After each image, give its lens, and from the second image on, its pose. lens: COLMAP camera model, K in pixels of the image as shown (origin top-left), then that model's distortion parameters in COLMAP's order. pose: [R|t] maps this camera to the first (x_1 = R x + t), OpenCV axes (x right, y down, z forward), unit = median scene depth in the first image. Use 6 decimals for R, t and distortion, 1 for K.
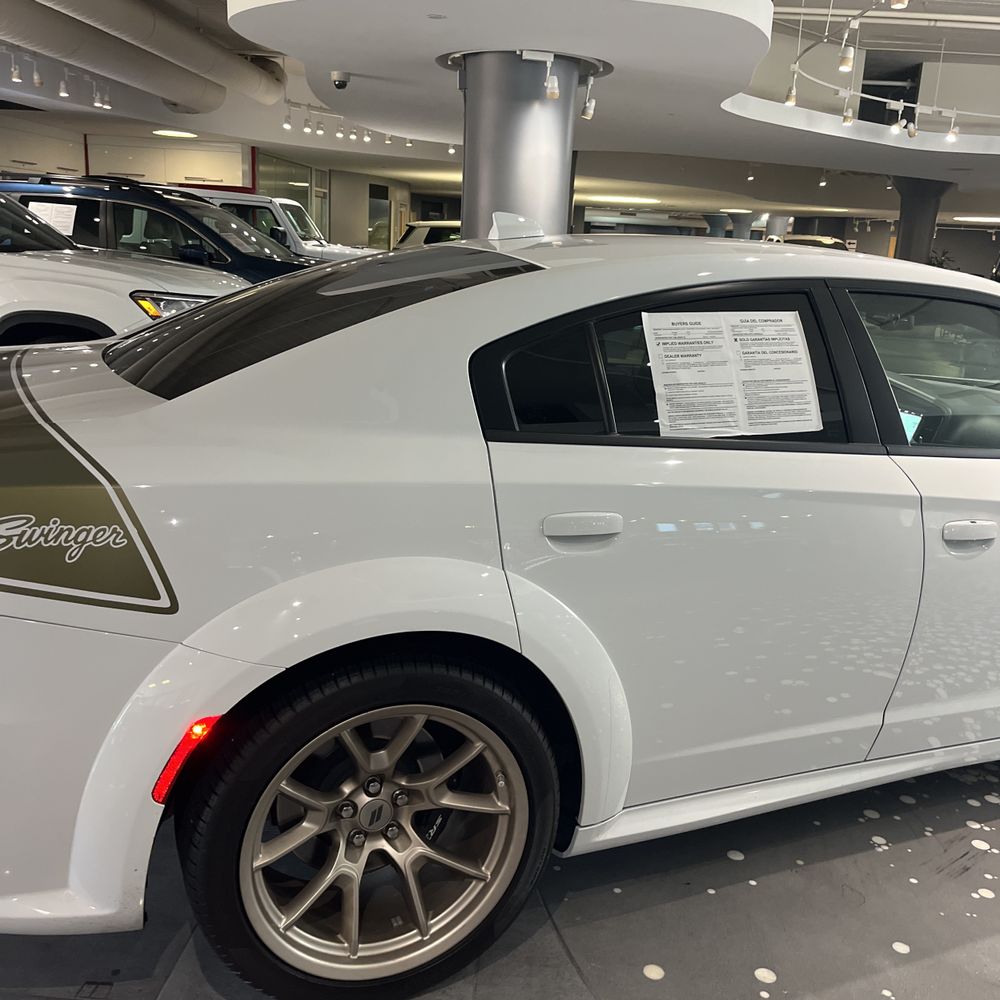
lens RADIAL K [[1020.6, 0, 508.5], [0, 1020.6, 508.4], [0, 0, 1]] dist [0.016609, 0.000000]
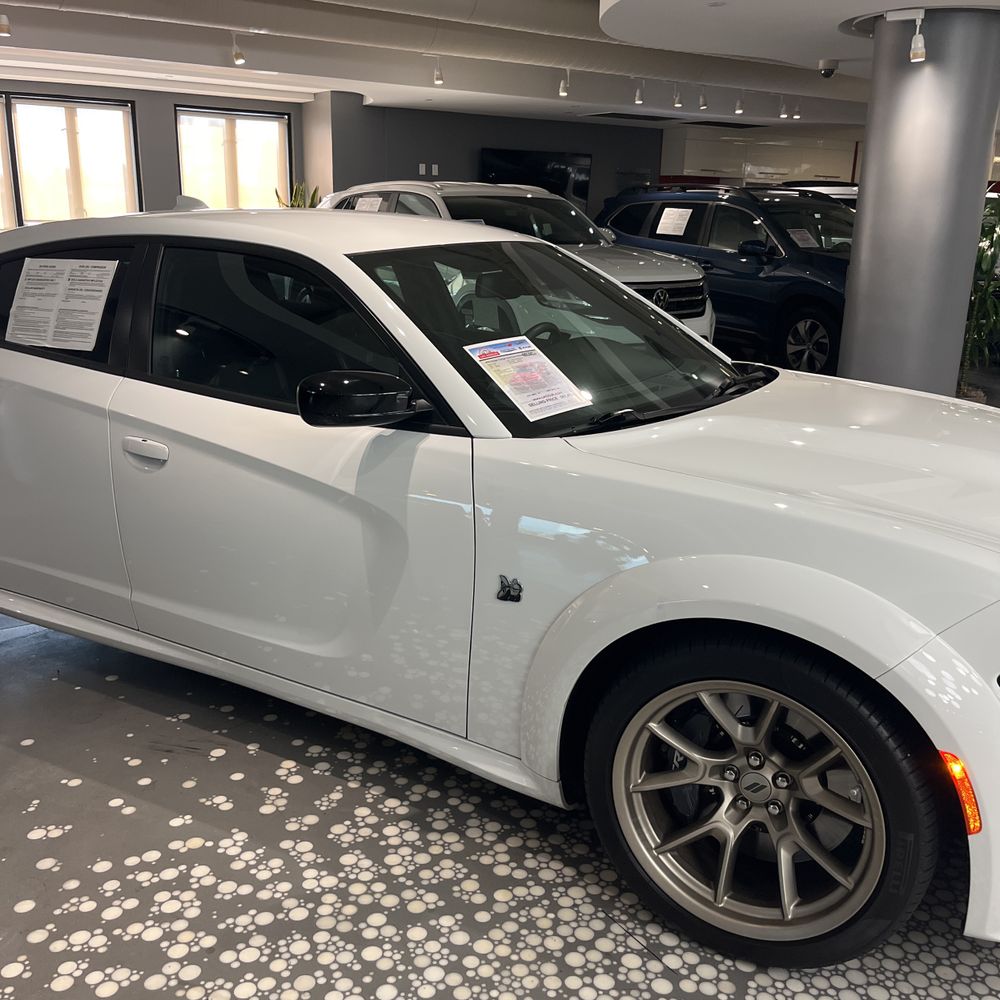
lens RADIAL K [[1020.6, 0, 502.2], [0, 1020.6, 509.0], [0, 0, 1]] dist [0.016609, 0.000000]
pose [[0.596525, 0.186941, -0.780520, 1.676319], [-0.193164, 0.977350, 0.086455, -0.092985], [0.779003, 0.099195, 0.619124, 0.617258]]
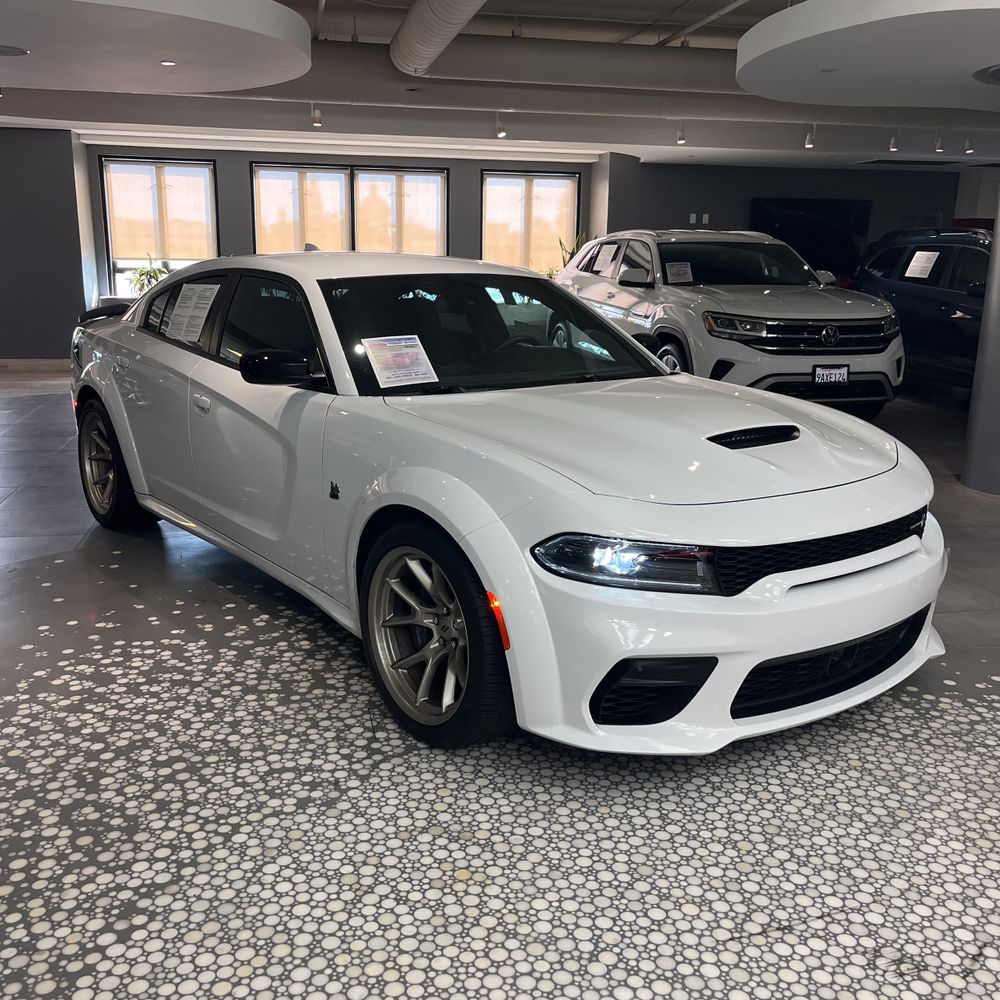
lens RADIAL K [[1020.6, 0, 500.8], [0, 1020.6, 507.5], [0, 0, 1]] dist [0.016609, 0.000000]
pose [[0.255668, 0.187506, -0.948407, 2.449599], [-0.245364, 0.961475, 0.123945, -0.159955], [0.935110, 0.201016, 0.291825, 1.036362]]
